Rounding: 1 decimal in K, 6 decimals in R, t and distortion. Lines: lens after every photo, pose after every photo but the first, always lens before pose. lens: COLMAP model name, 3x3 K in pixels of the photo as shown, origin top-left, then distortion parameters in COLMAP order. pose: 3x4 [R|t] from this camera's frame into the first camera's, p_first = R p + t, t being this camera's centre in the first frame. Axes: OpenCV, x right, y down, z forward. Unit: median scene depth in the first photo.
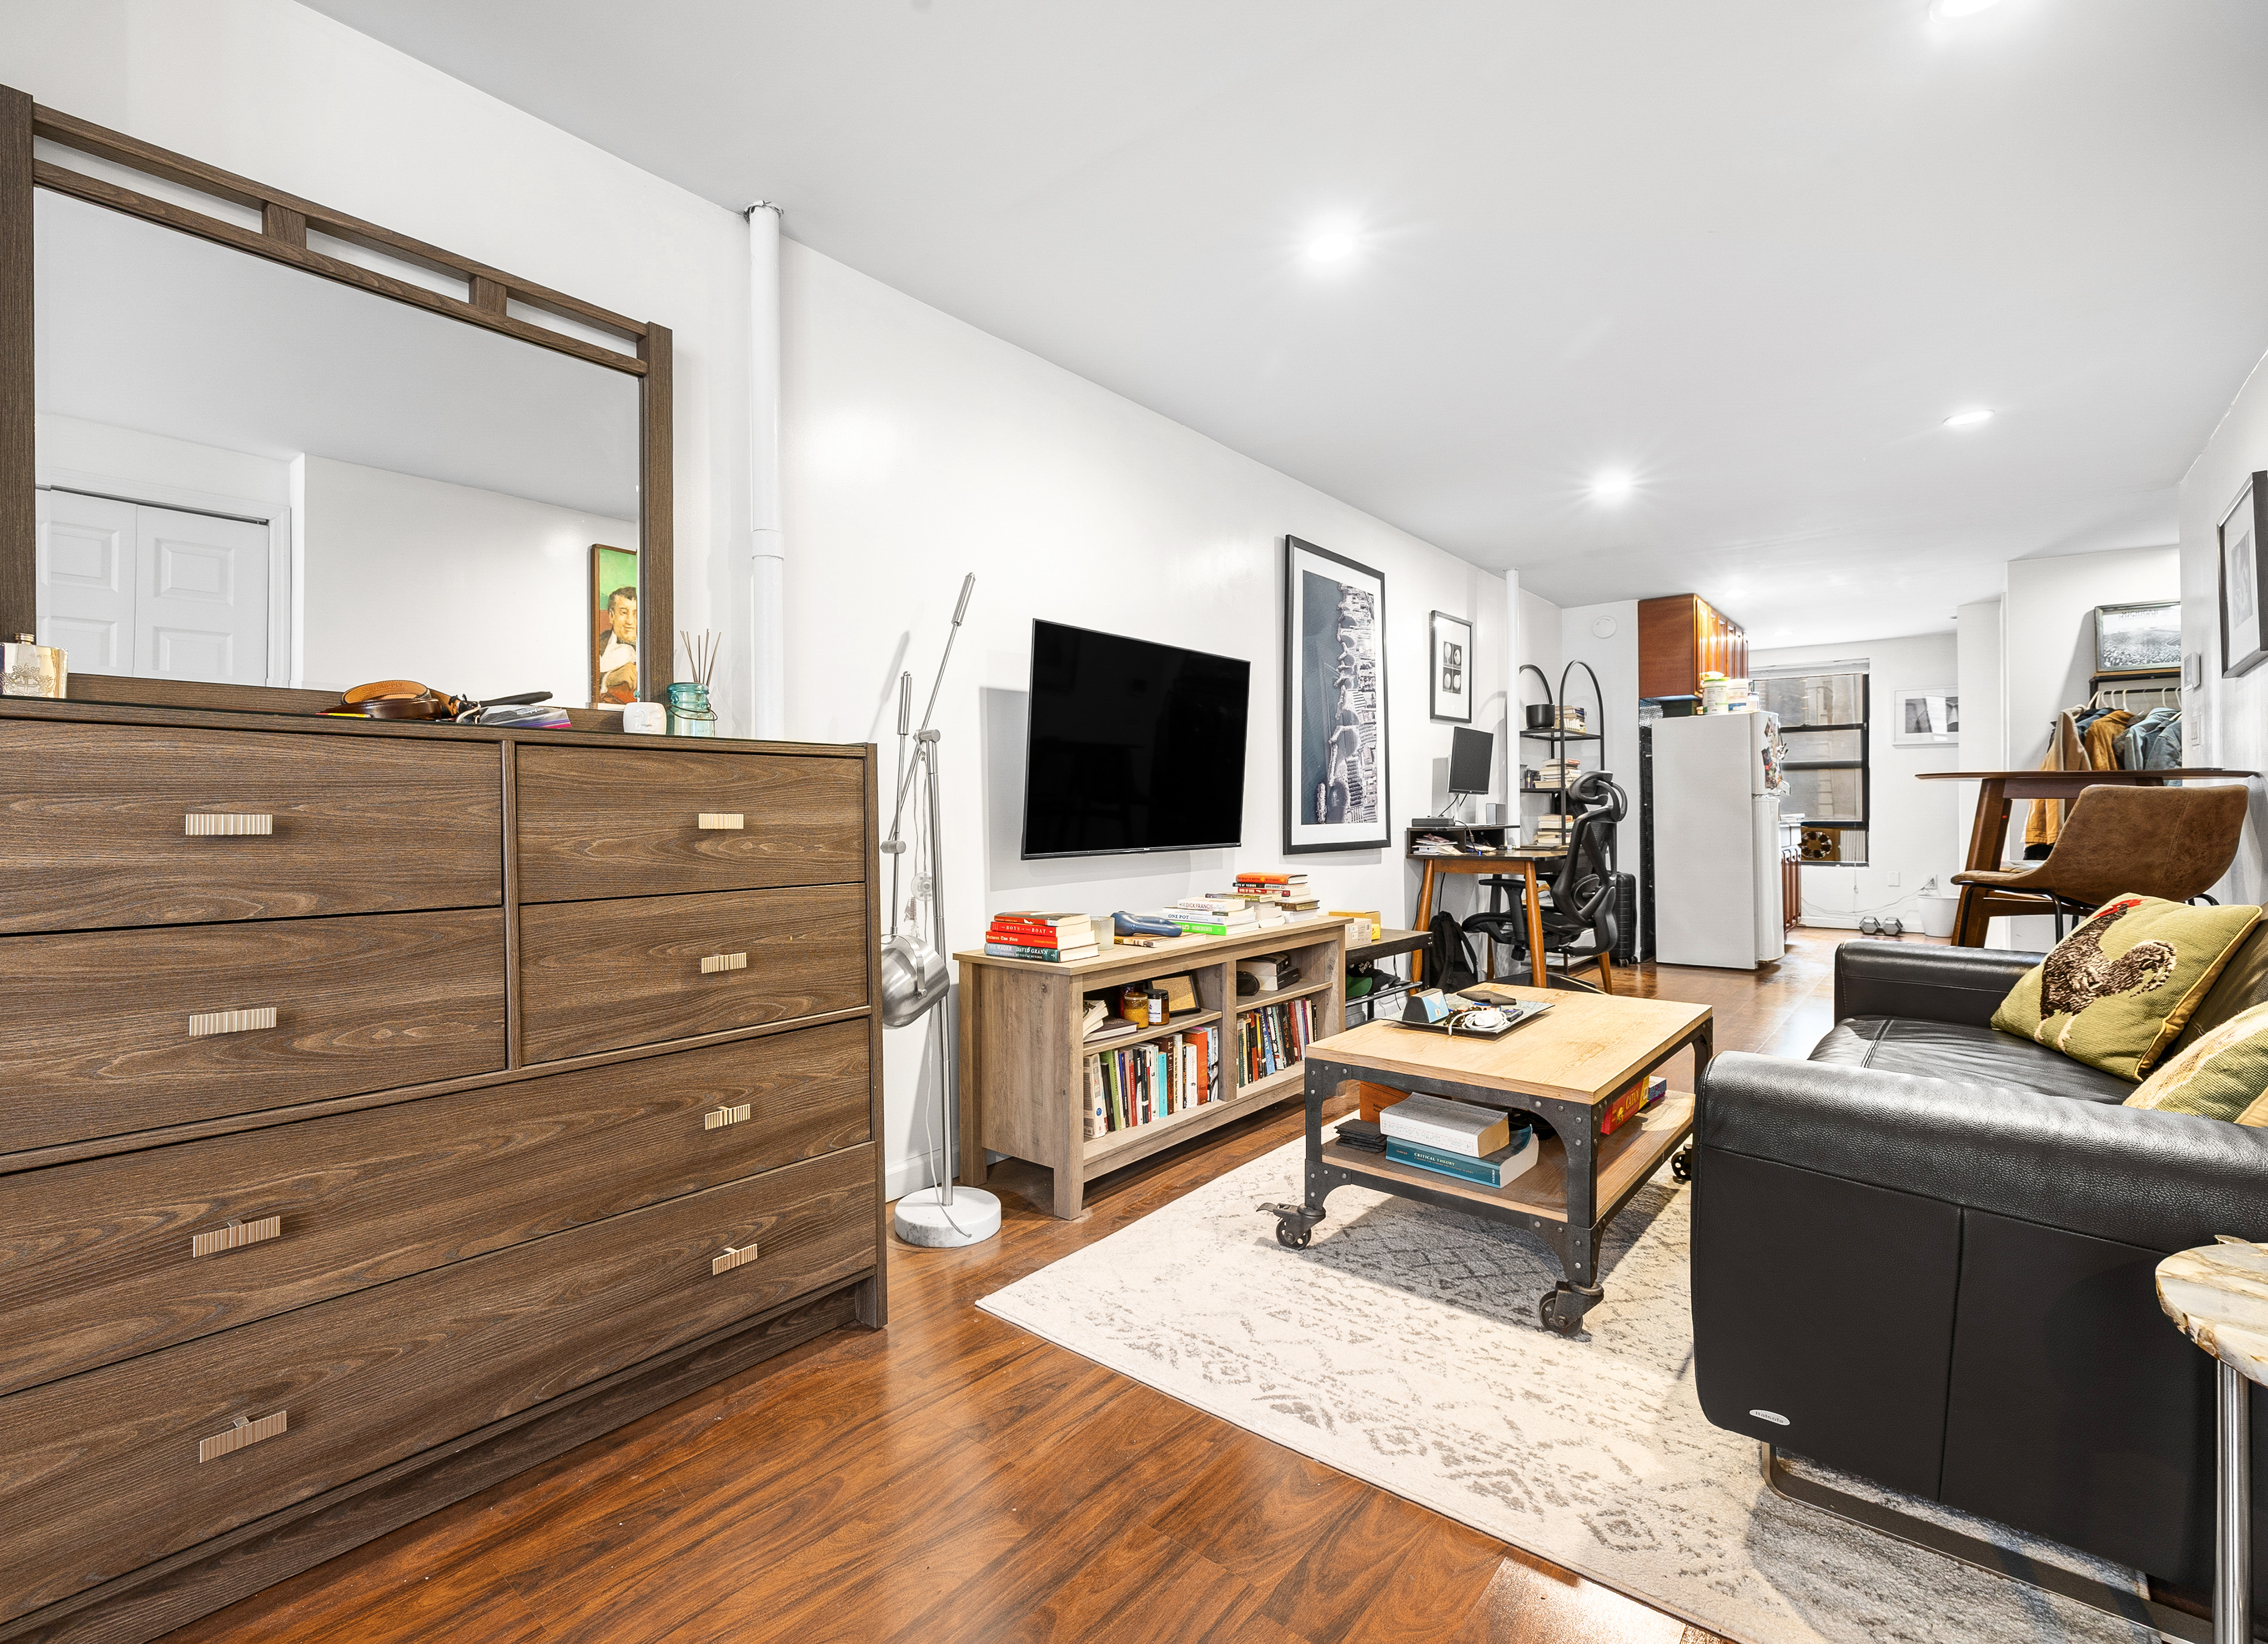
lens RADIAL K [[1051.7, 0, 1023.2], [0, 1051.7, 809.3], [0, 0, 1]] dist [-0.001905, -0.000459]
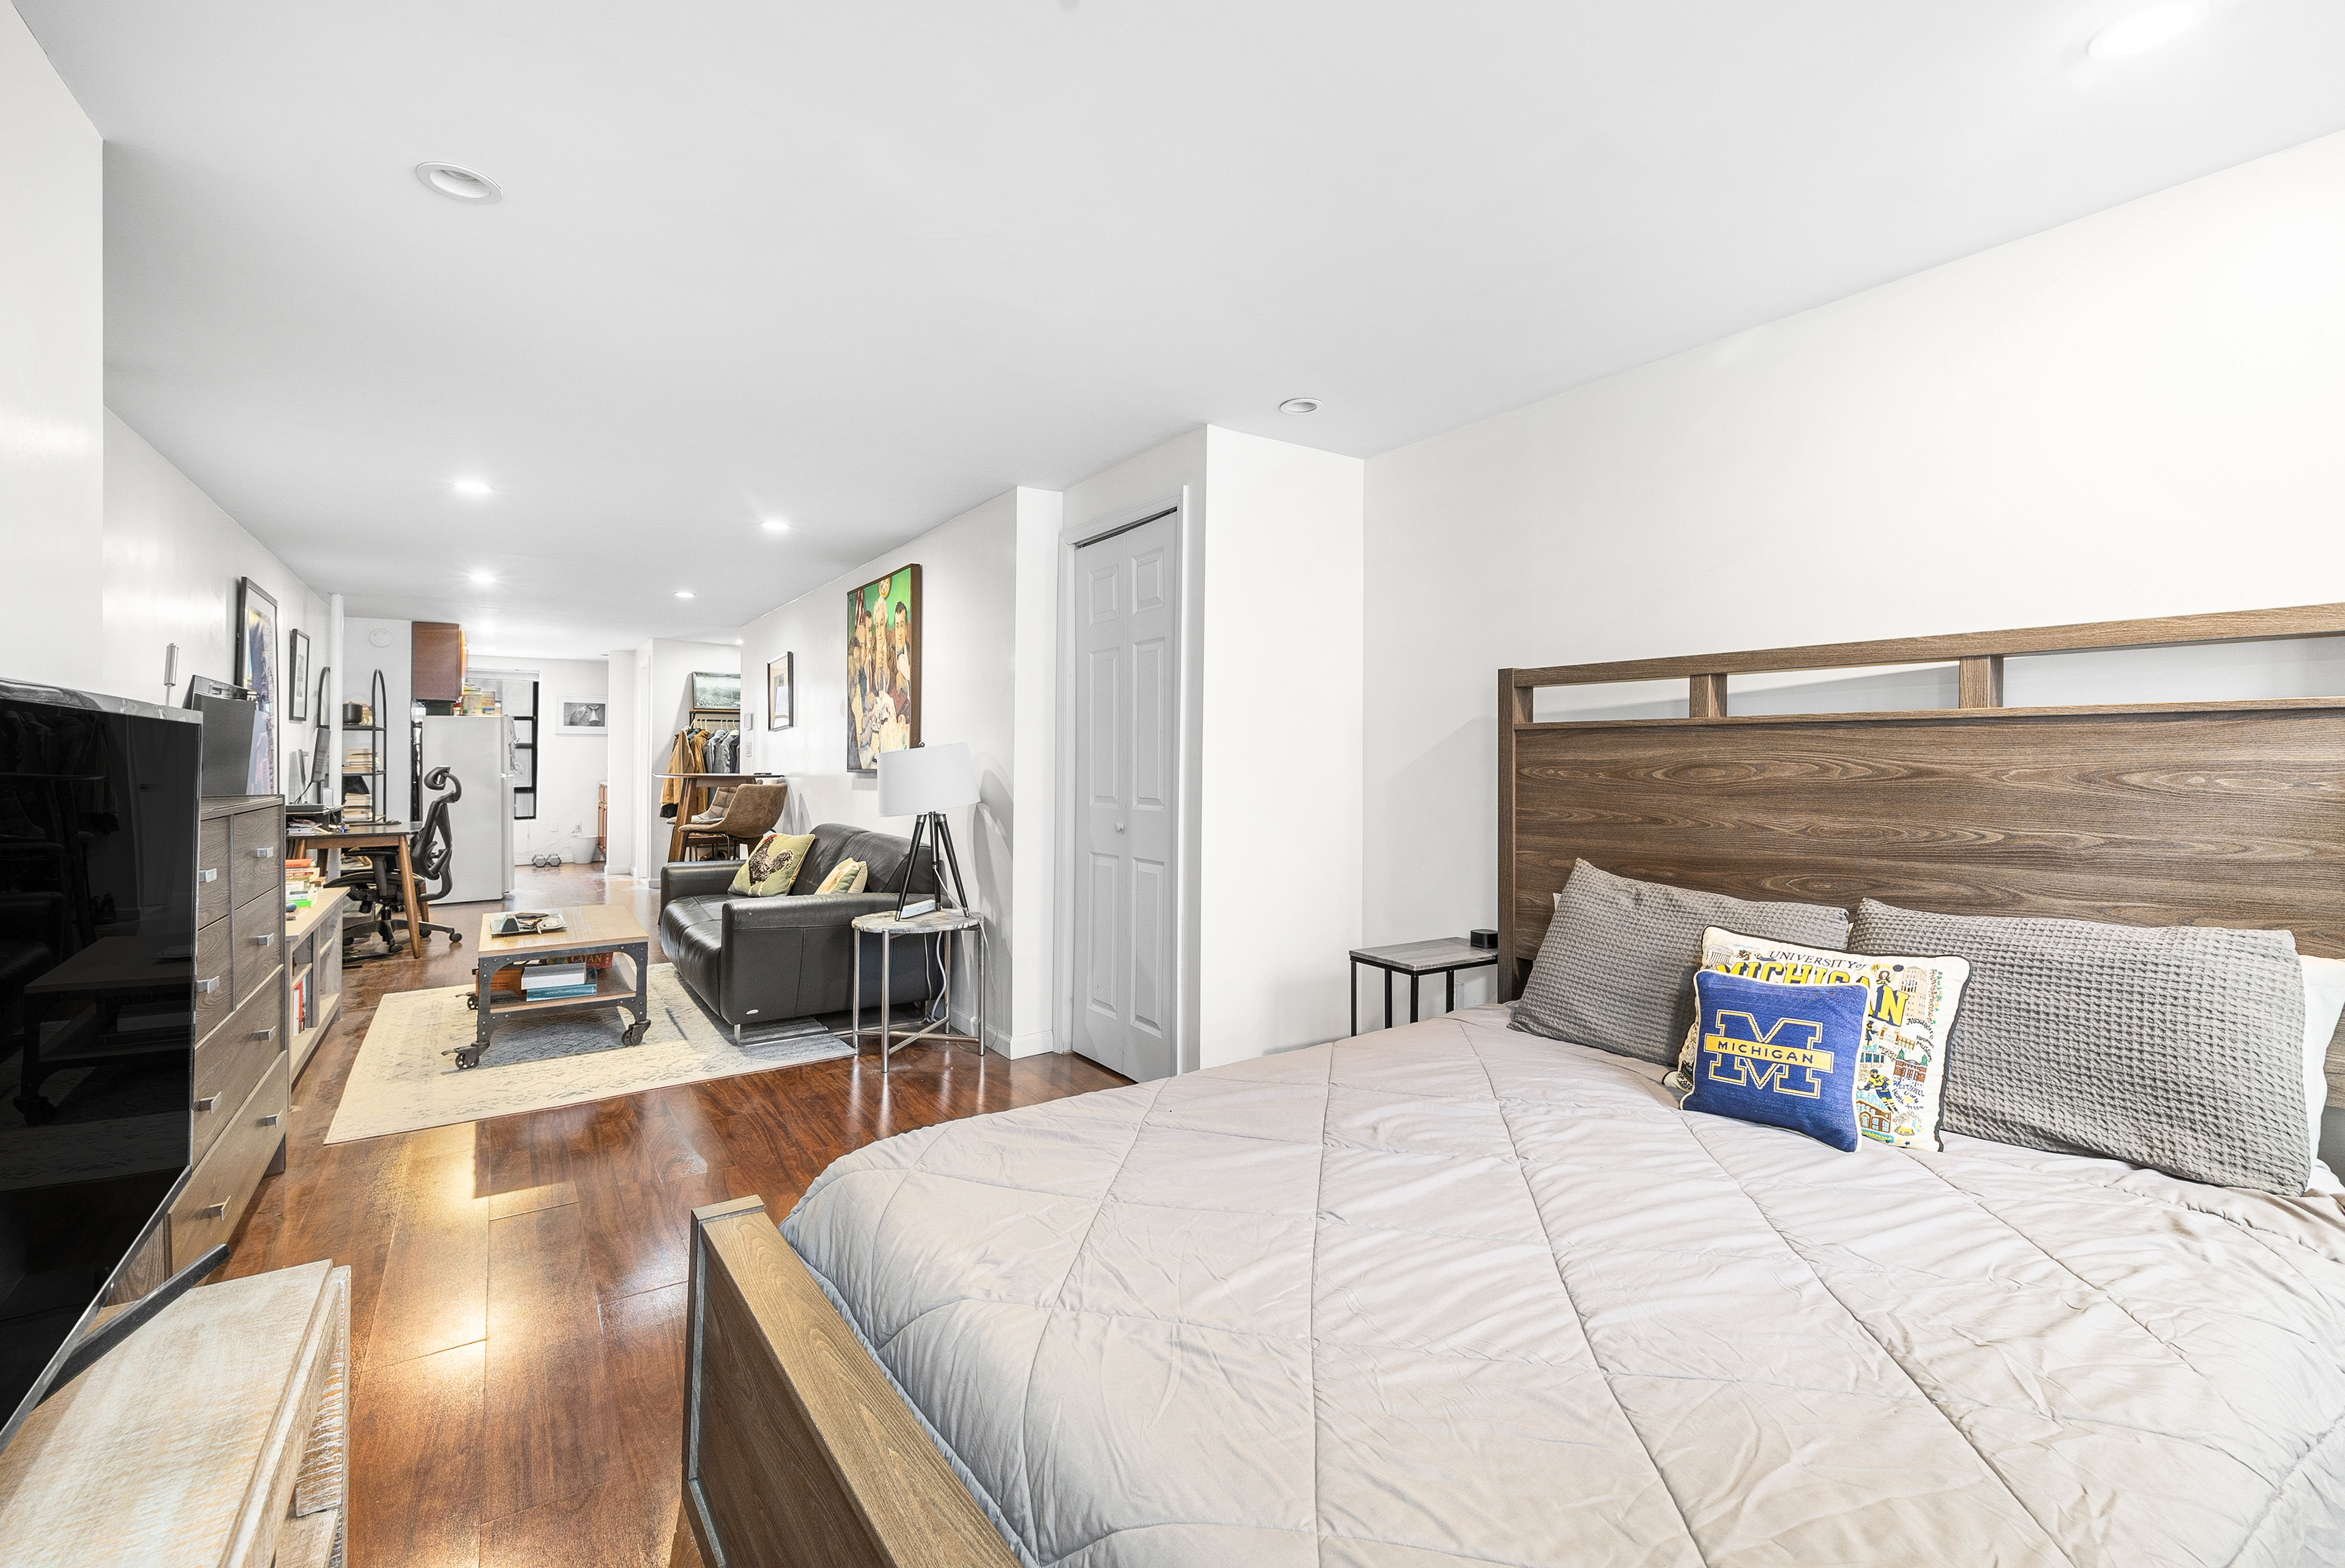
lens RADIAL K [[998.4, 0, 1228.5], [0, 998.4, 745.6], [0, 0, 1]] dist [-0.000103, -0.000247]
pose [[0.191704, 0.012785, 0.981370, -0.887247], [-0.003782, 0.999917, -0.012288, -0.082706], [-0.981446, -0.001356, 0.191736, -0.438675]]
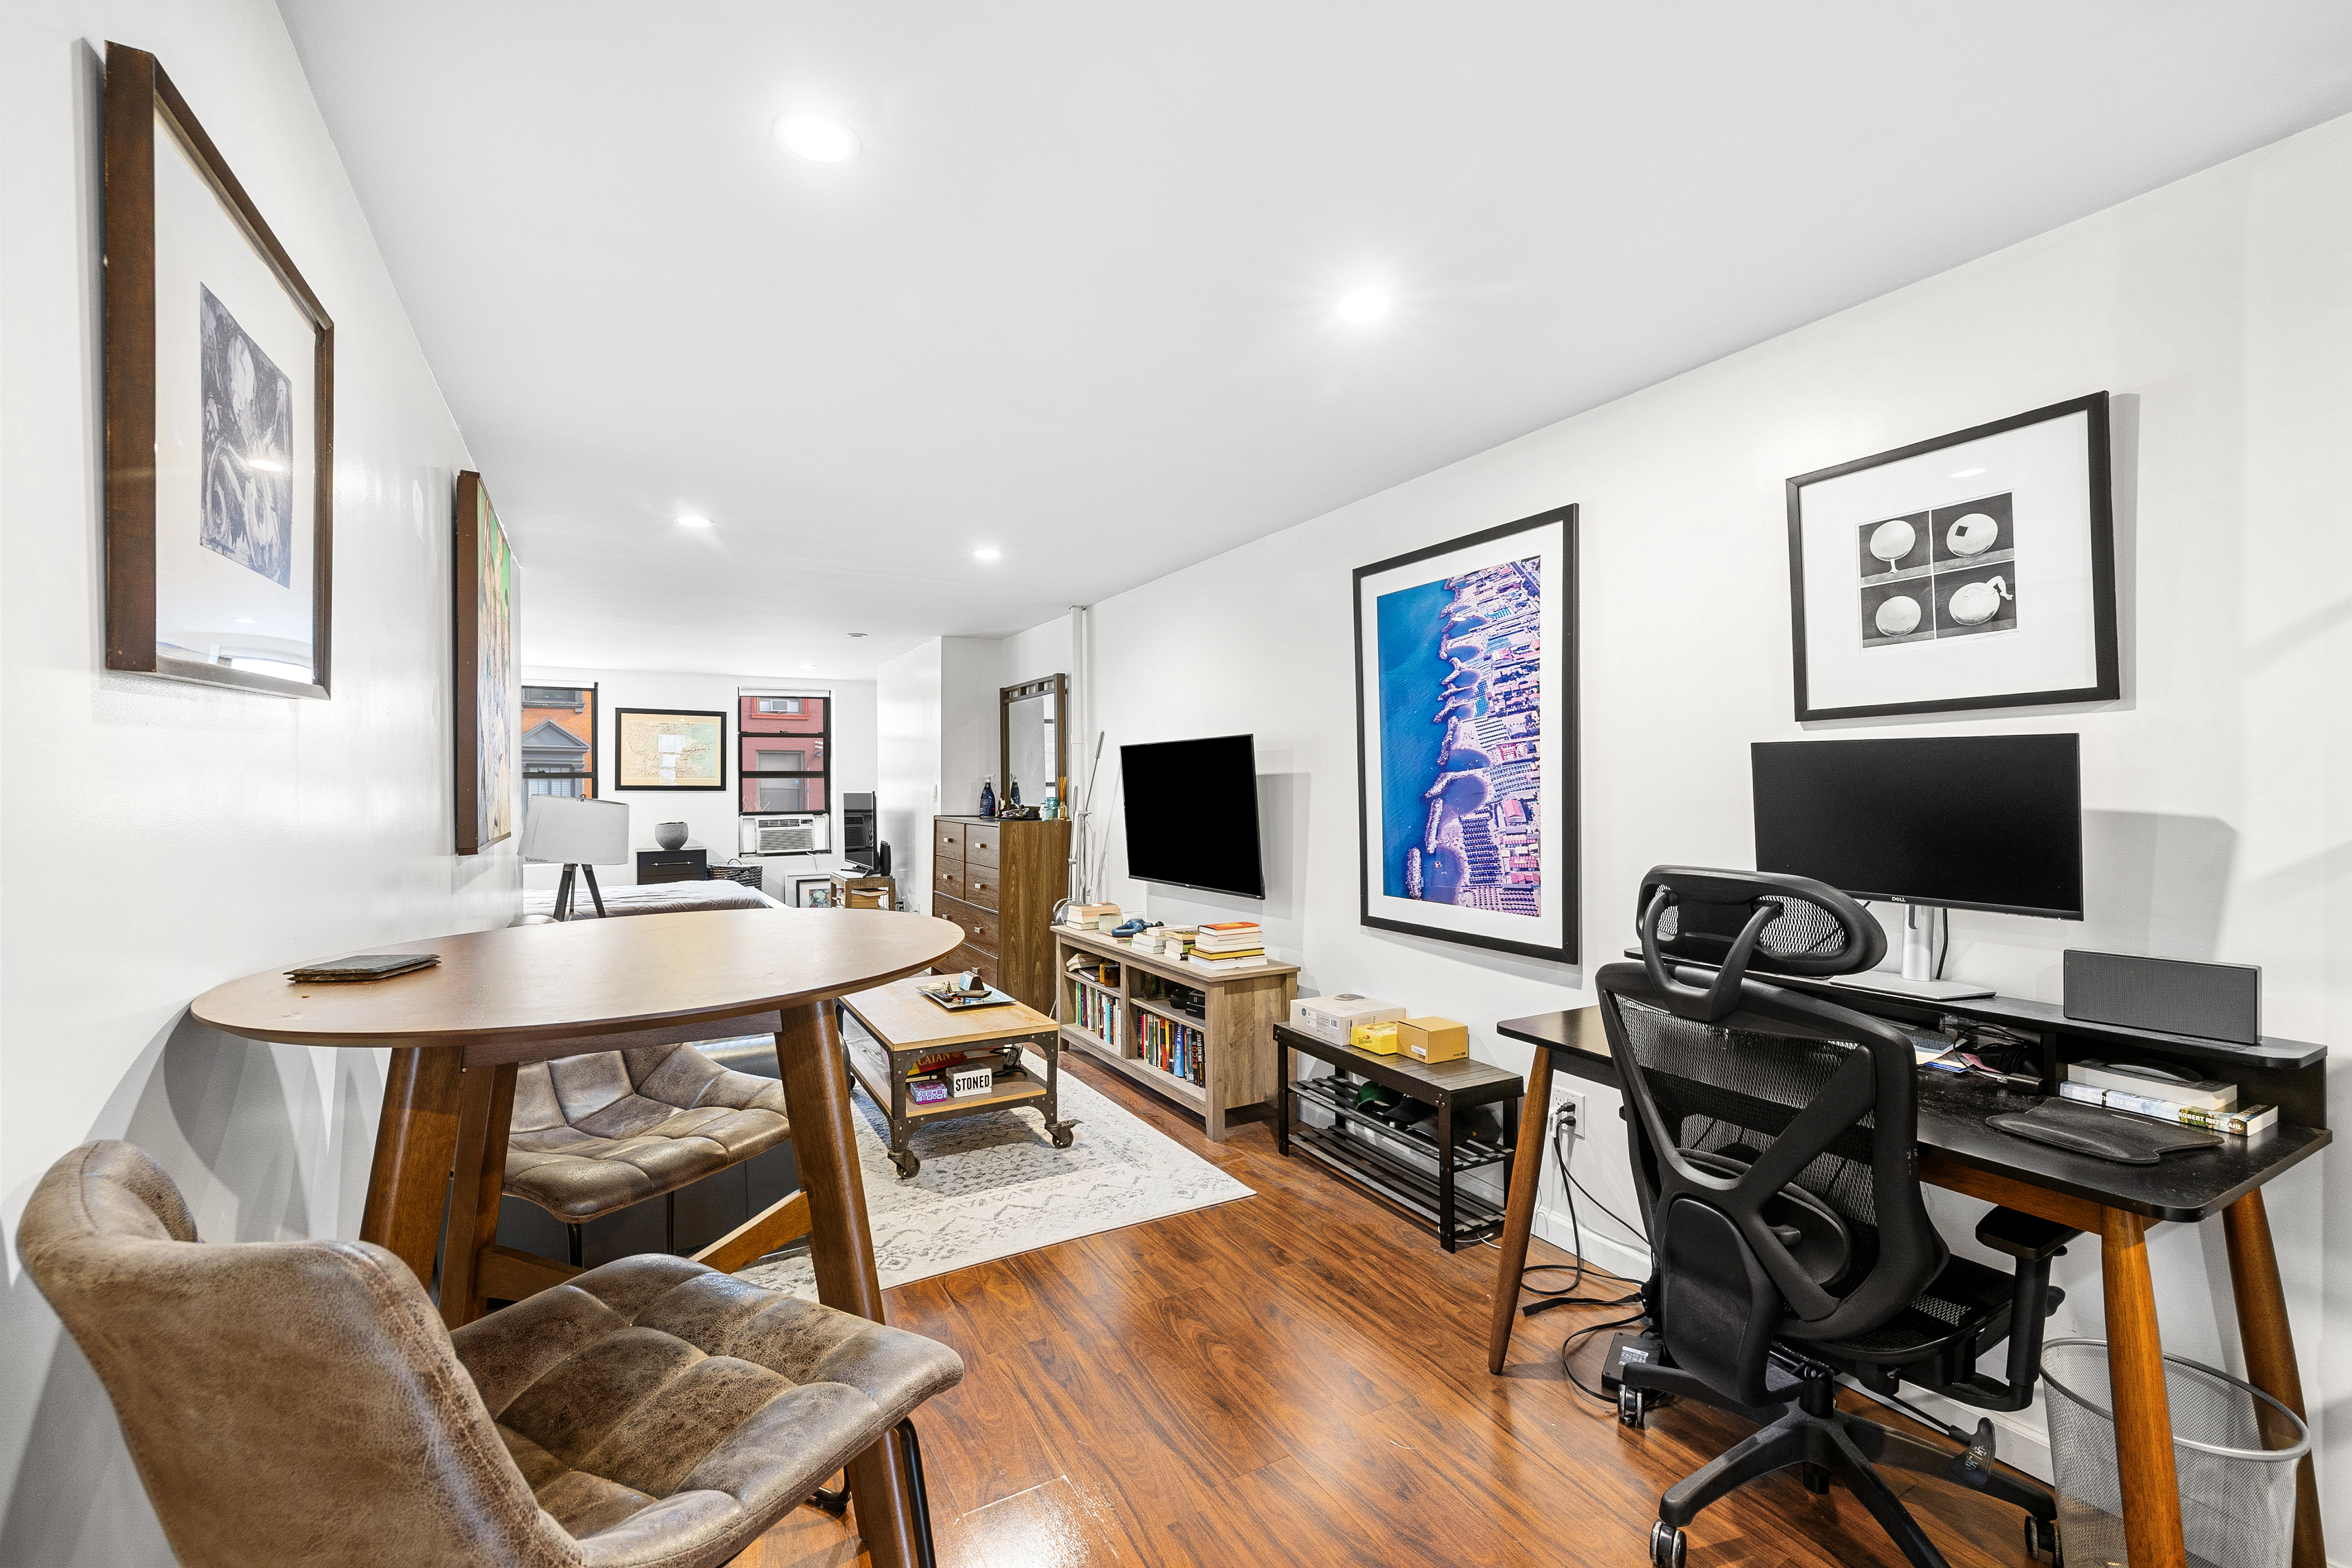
lens RADIAL K [[1001.3, 0, 1198.3], [0, 1001.3, 778.1], [0, 0, 1]] dist [-0.000103, -0.000247]
pose [[-0.306268, -0.000290, -0.951945, 1.598713], [0.009700, 0.999947, -0.003425, -0.116510], [0.951896, -0.010283, -0.306249, 1.633263]]
